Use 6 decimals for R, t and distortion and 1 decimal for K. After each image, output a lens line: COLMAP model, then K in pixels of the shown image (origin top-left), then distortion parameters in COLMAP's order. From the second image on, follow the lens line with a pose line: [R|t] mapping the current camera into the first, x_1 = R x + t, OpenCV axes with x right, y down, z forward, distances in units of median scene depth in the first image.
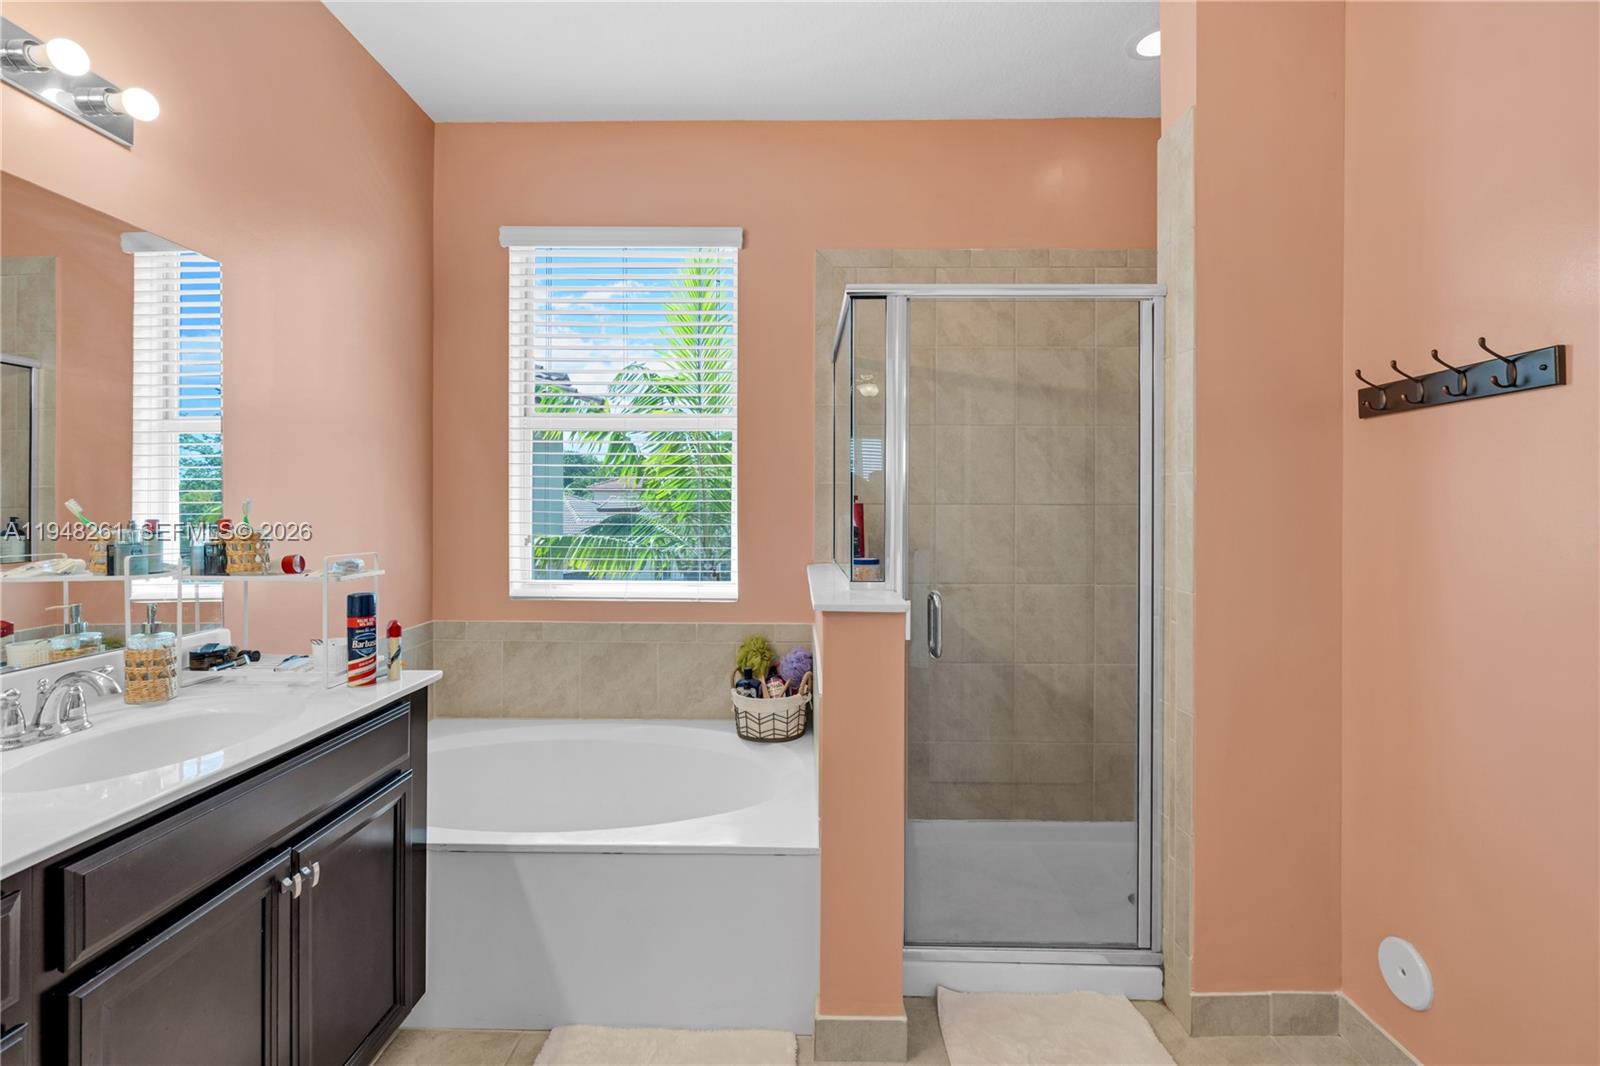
lens RADIAL K [[727.1, 0, 790.0], [0, 727.1, 520.7], [0, 0, 1]] dist [0.001460, -0.000103]
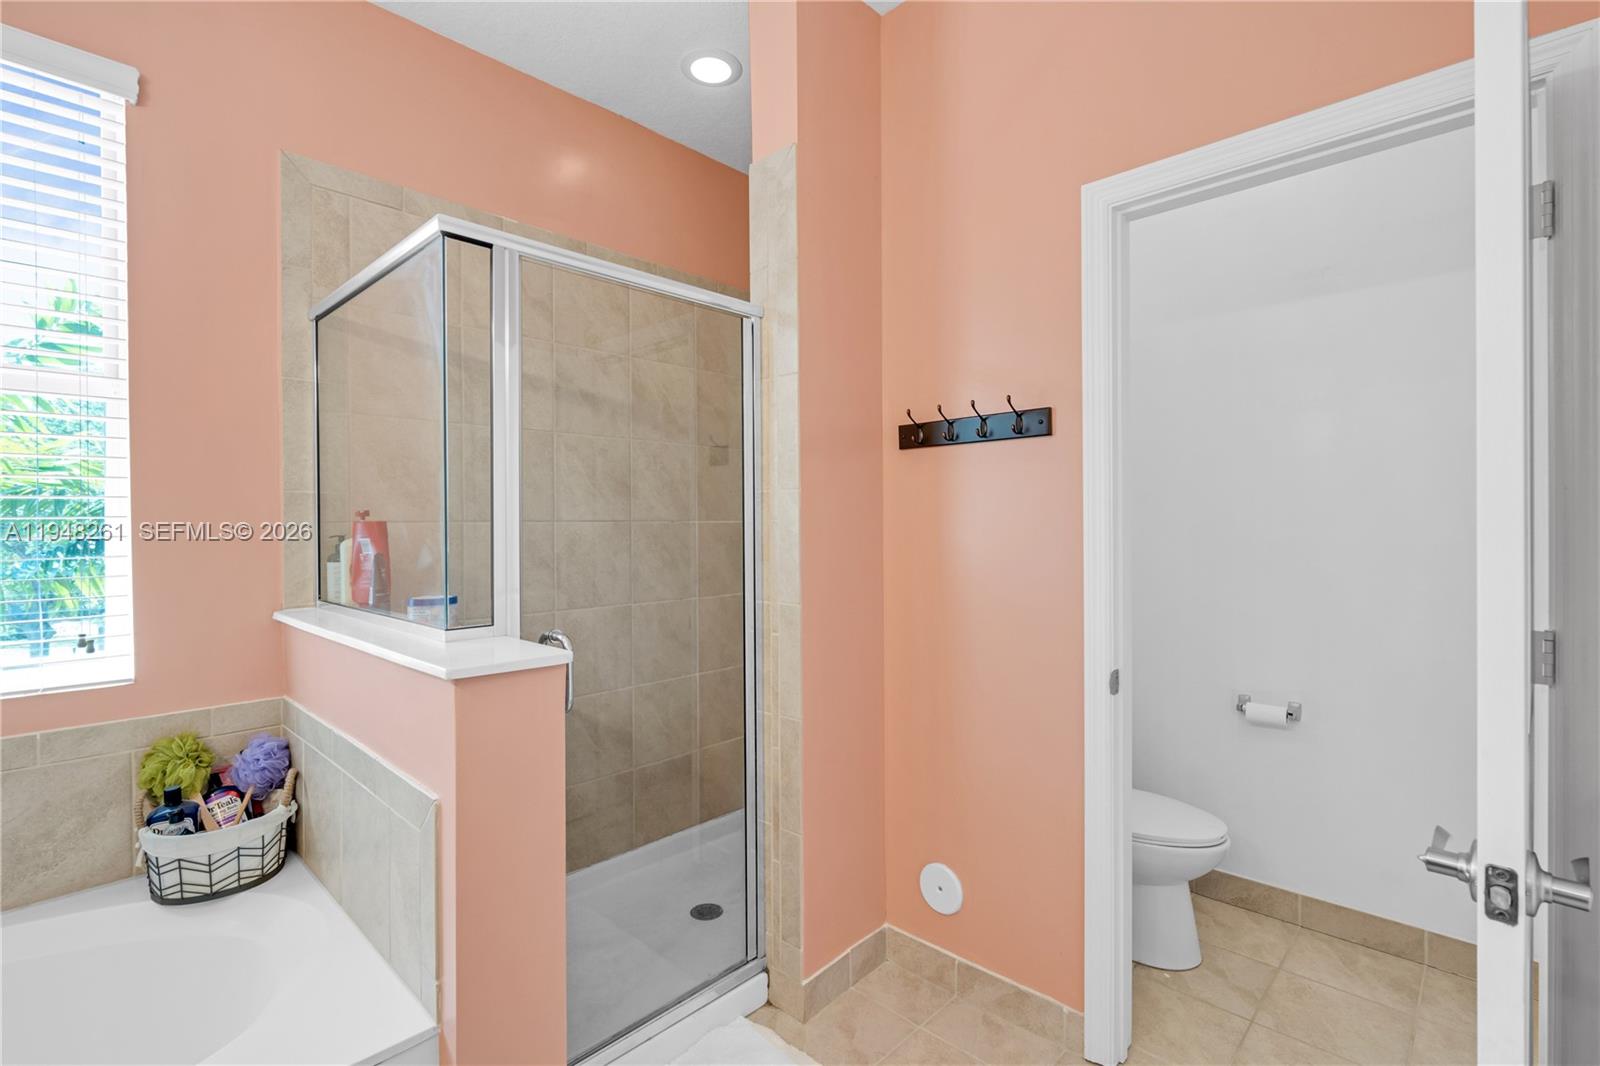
lens RADIAL K [[738.3, 0, 800.0], [0, 738.3, 533.0], [0, 0, 1]] dist [-0.000881, -0.000015]
pose [[0.678688, -0.017465, 0.734219, -0.187428], [0.020607, 0.999776, 0.004733, -0.007816], [-0.734138, 0.011918, 0.678896, 0.218969]]
